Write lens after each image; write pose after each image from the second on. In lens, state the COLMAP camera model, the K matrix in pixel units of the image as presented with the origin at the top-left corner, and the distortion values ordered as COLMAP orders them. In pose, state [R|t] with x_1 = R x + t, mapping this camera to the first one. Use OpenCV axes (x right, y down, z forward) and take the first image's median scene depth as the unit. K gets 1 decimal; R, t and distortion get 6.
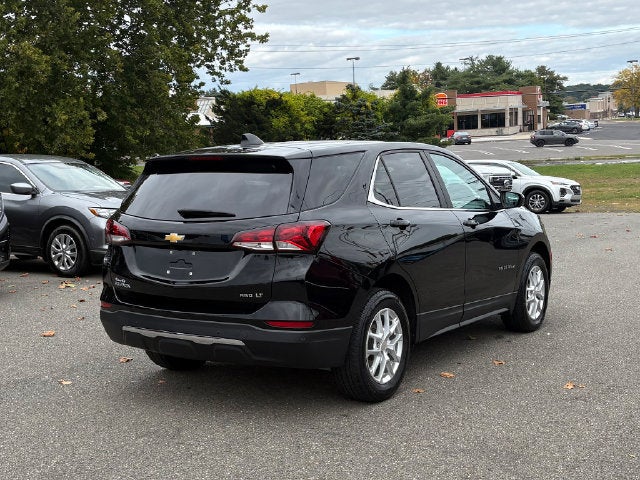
lens RADIAL K [[852.4, 0, 299.1], [0, 852.4, 240.2], [0, 0, 1]] dist [0.083044, -0.060535]
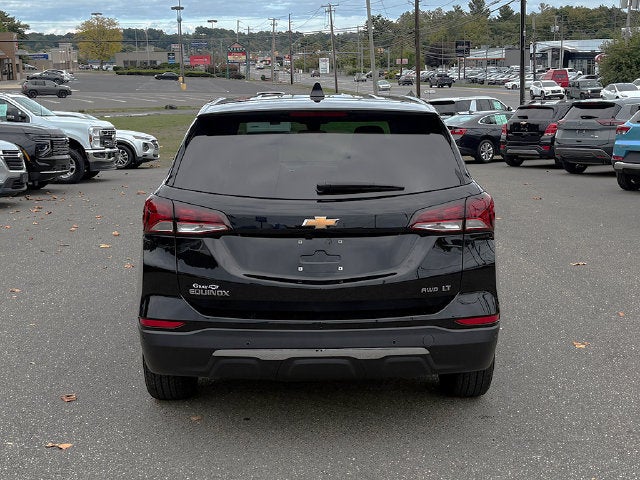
lens RADIAL K [[881.9, 0, 320.0], [0, 881.9, 240.0], [0, 0, 1]] dist [0.082105, -0.385806]
pose [[0.813498, -0.071638, 0.577138, -0.520730], [0.042377, 0.997048, 0.064028, -0.032125], [-0.580022, -0.027629, 0.814132, 0.339152]]
